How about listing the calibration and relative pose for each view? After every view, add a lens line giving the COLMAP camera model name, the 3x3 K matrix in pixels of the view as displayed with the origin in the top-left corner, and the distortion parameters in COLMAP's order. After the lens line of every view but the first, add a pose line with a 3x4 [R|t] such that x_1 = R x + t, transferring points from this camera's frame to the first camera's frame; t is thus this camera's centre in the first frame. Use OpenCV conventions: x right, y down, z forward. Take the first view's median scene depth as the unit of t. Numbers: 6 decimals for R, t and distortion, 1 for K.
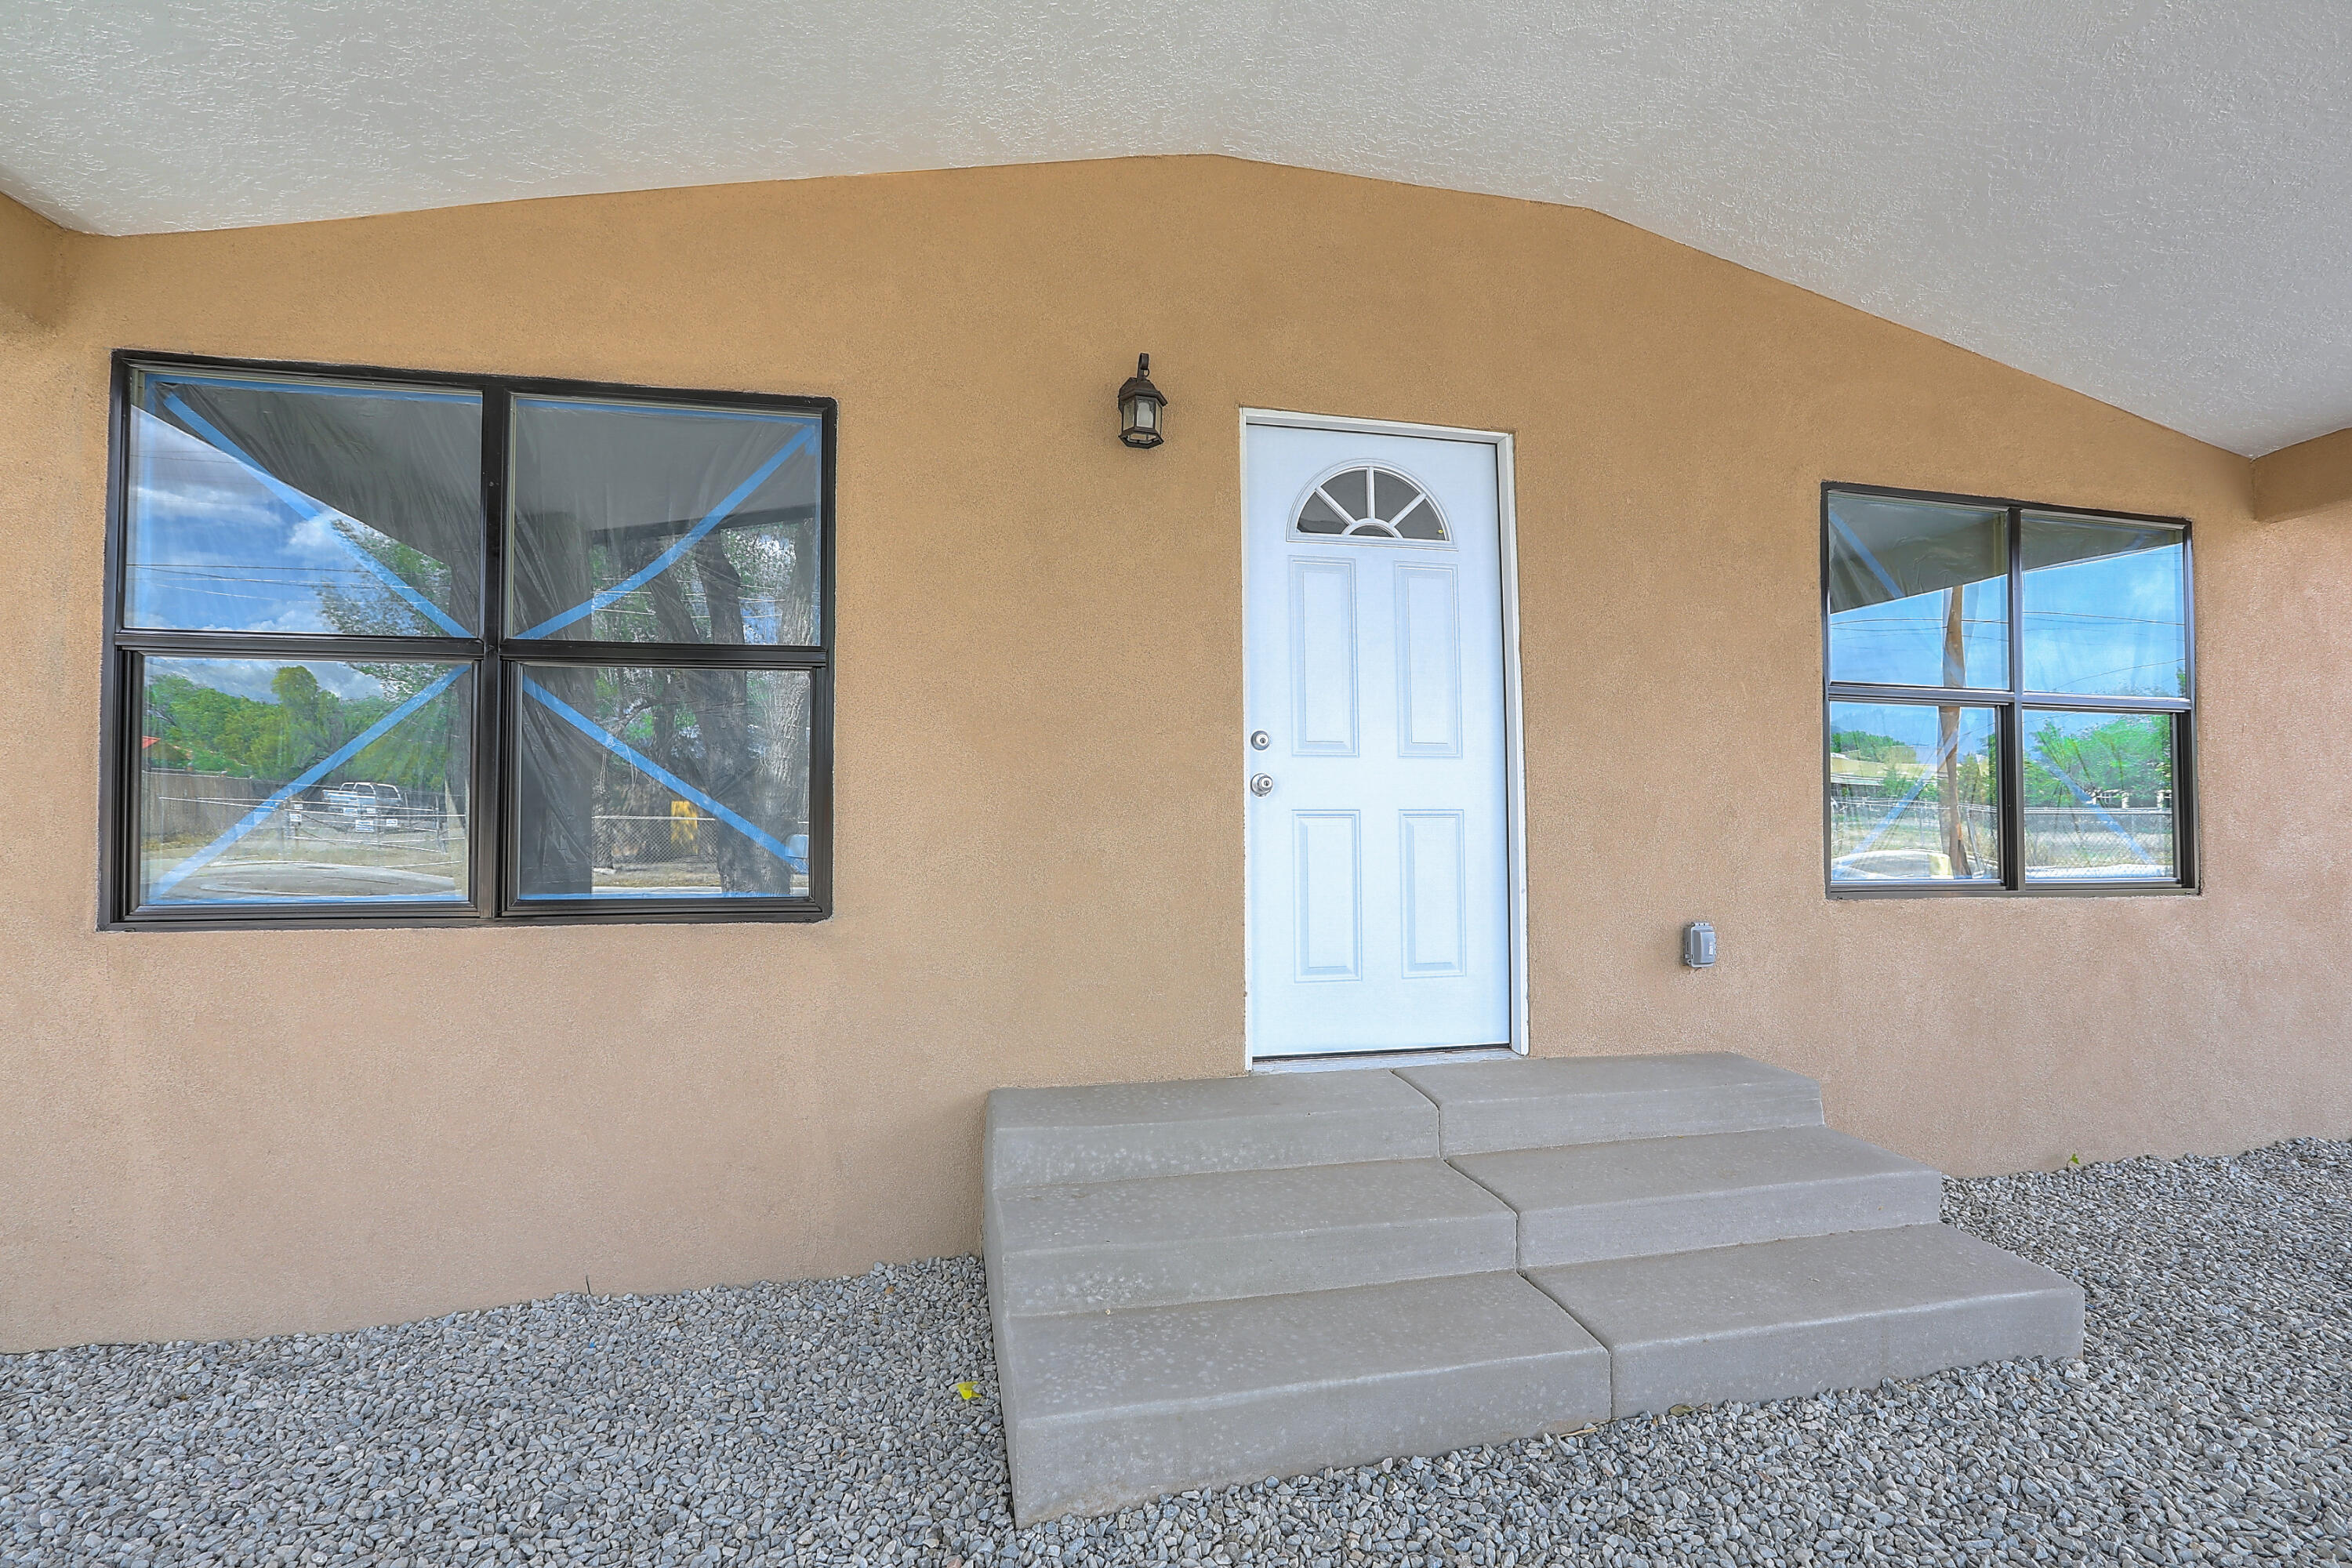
lens RADIAL K [[1064.3, 0, 1177.2], [0, 1064.3, 788.2], [0, 0, 1]] dist [-0.064450, 0.026841]
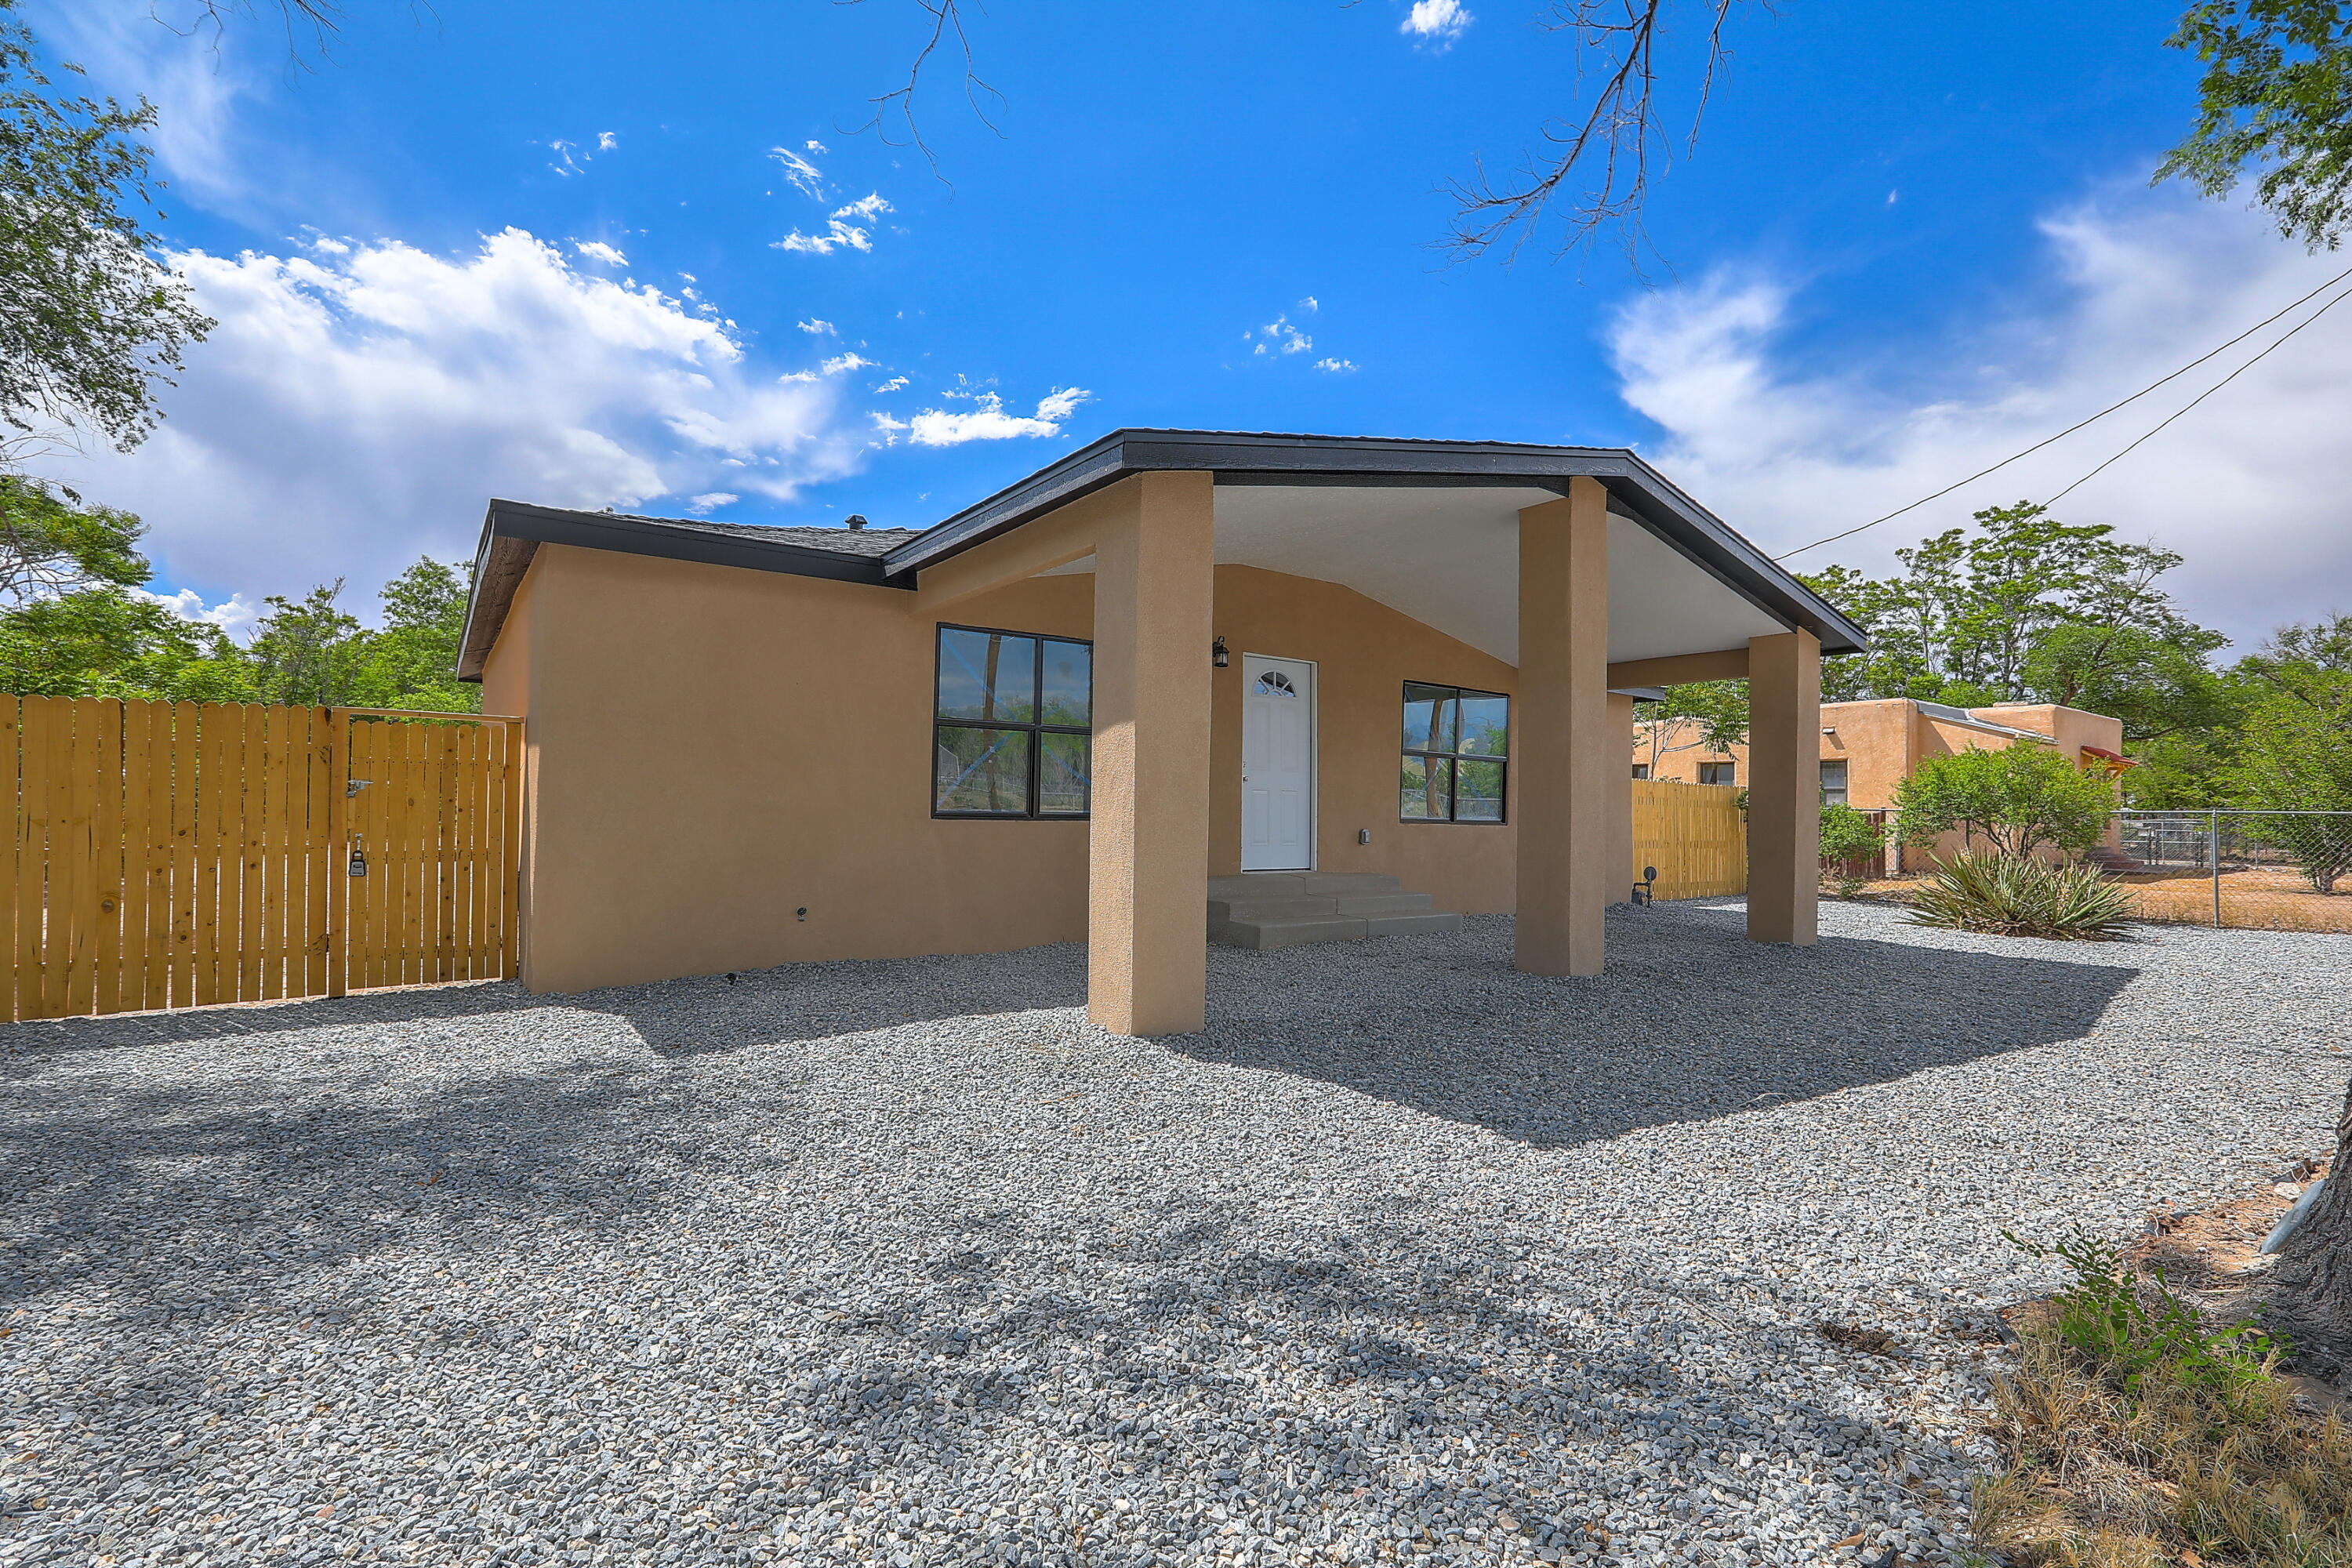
lens RADIAL K [[1025.1, 0, 1180.2], [0, 1025.1, 799.9], [0, 0, 1]] dist [-0.038599, 0.000053]
pose [[0.914709, 0.019726, 0.403632, -1.177471], [-0.030952, 0.999294, 0.021306, -0.002000], [-0.402926, -0.031982, 0.914673, -1.474516]]
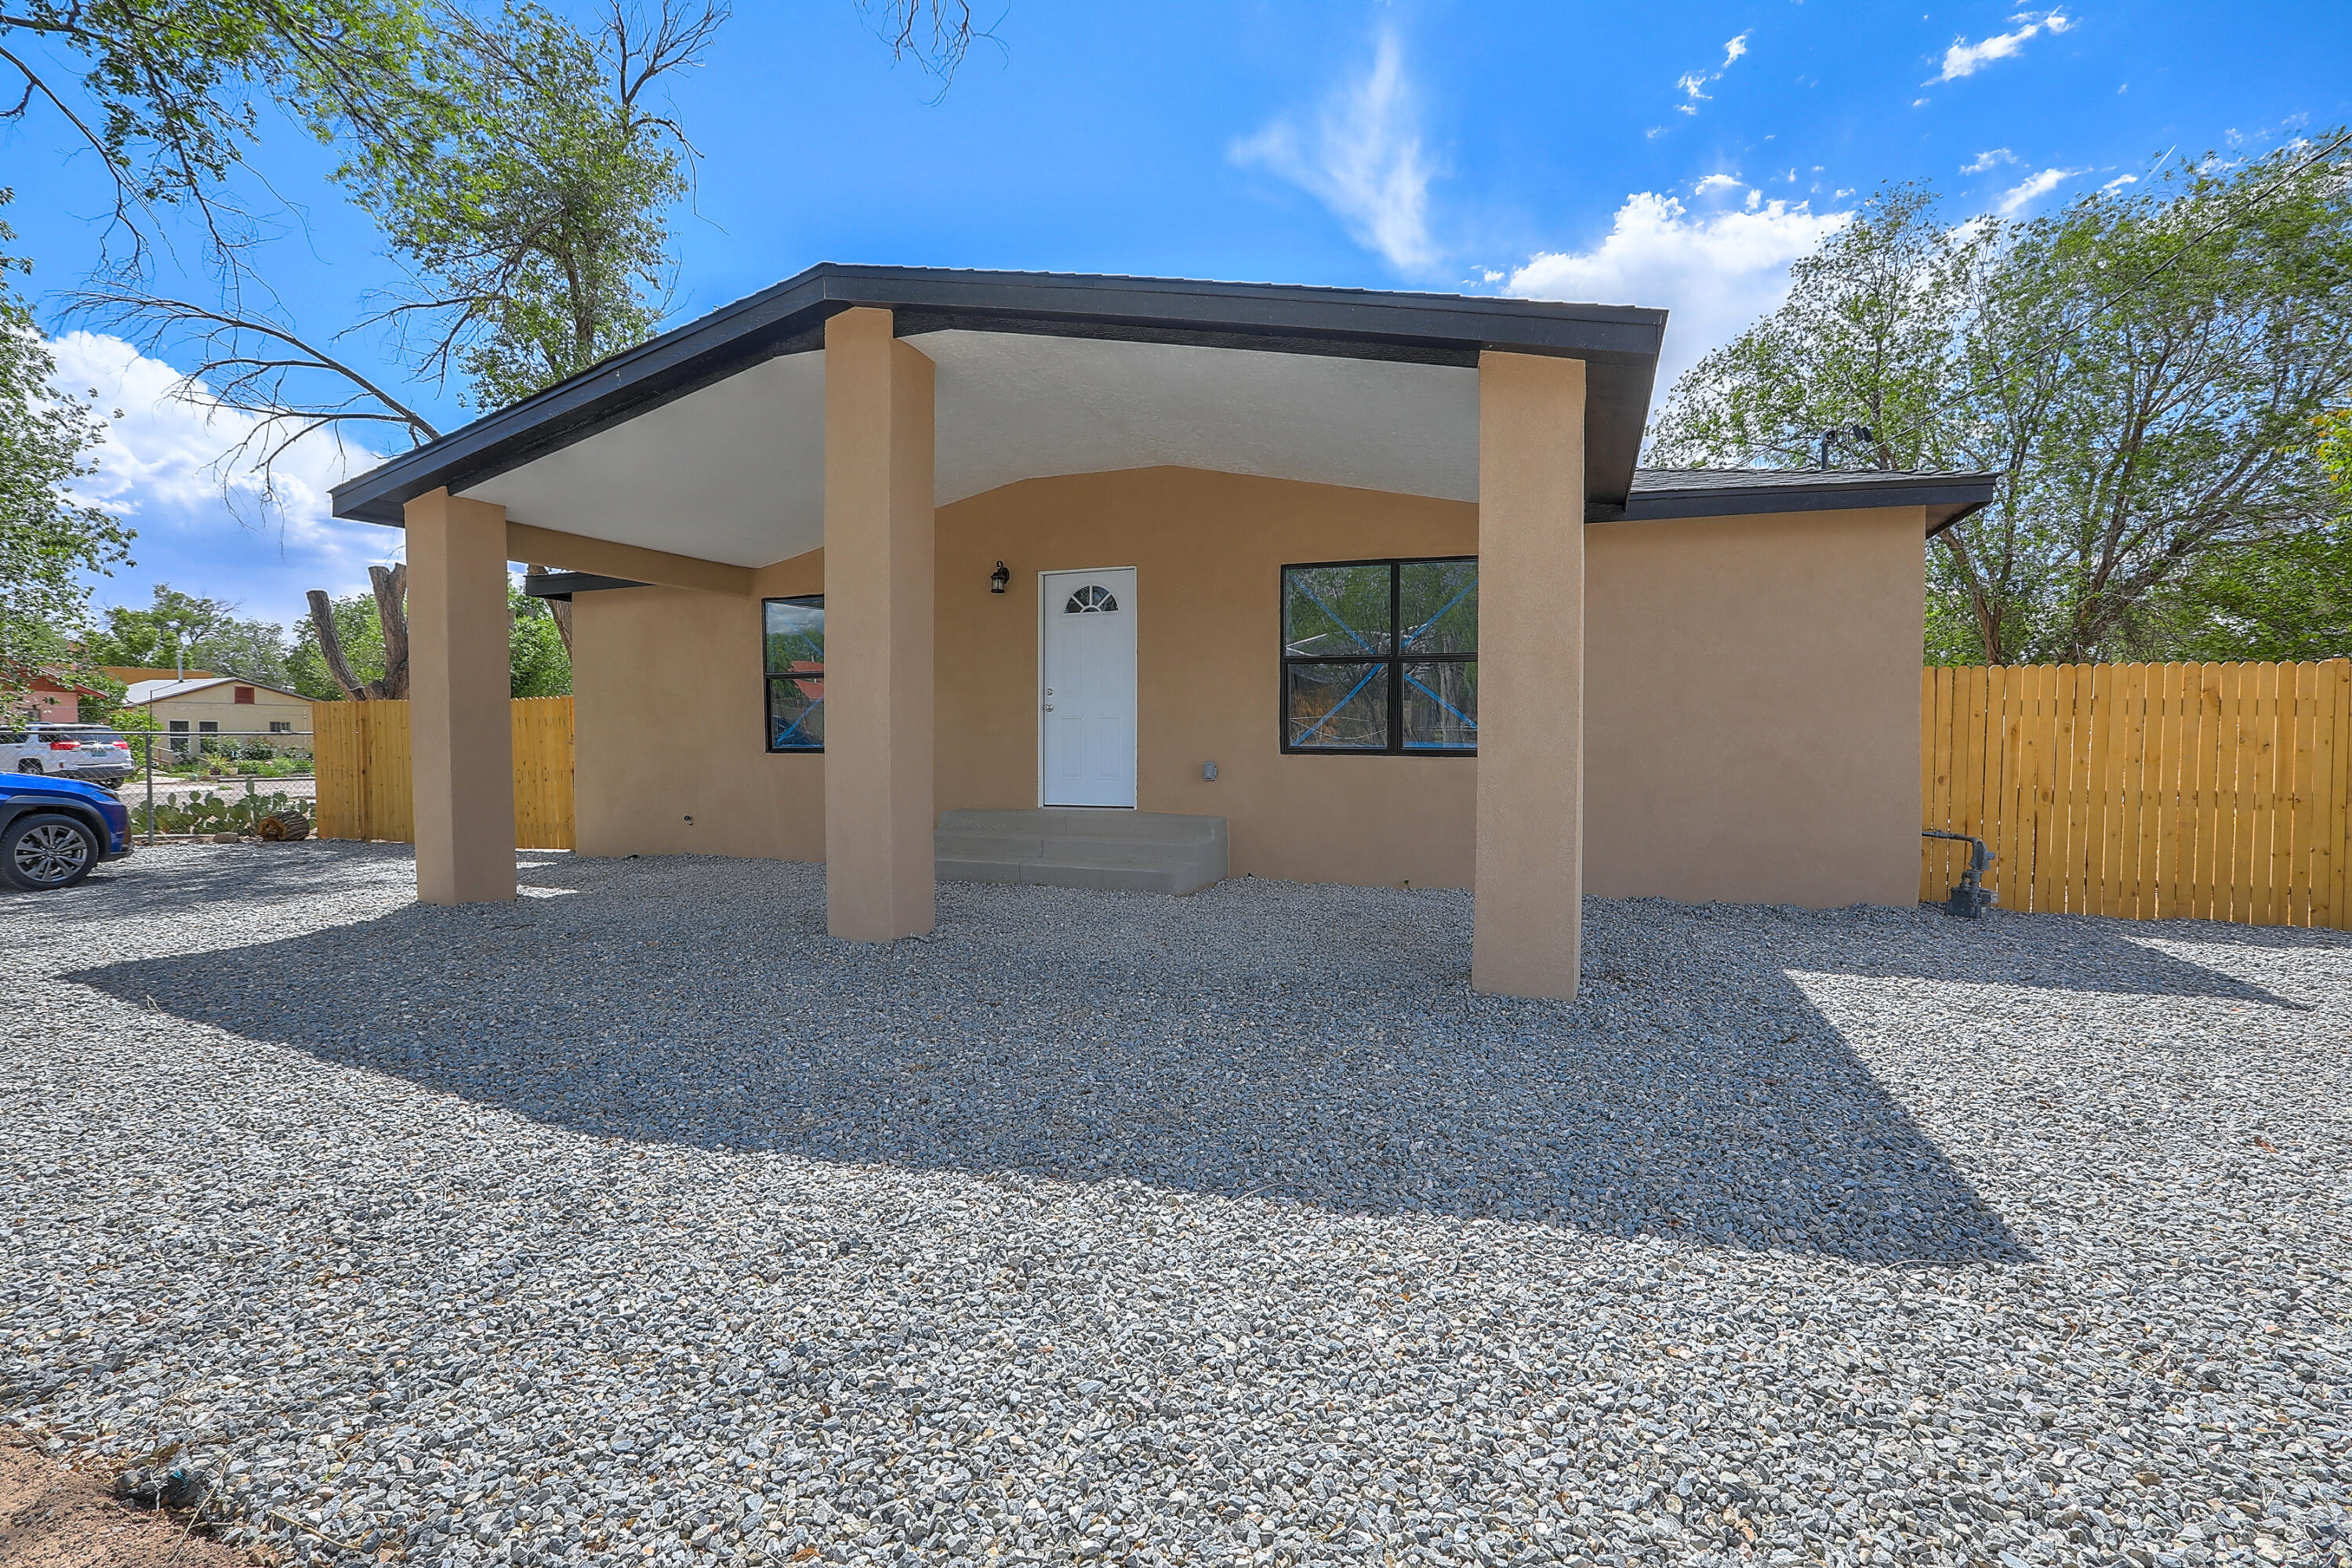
lens RADIAL K [[1064.3, 0, 1177.2], [0, 1064.3, 788.2], [0, 0, 1]] dist [-0.064450, 0.026841]
pose [[0.824865, 0.026622, -0.564703, 1.839263], [0.016131, 0.997375, 0.070583, 0.014677], [0.565100, -0.067330, 0.822270, -1.057756]]
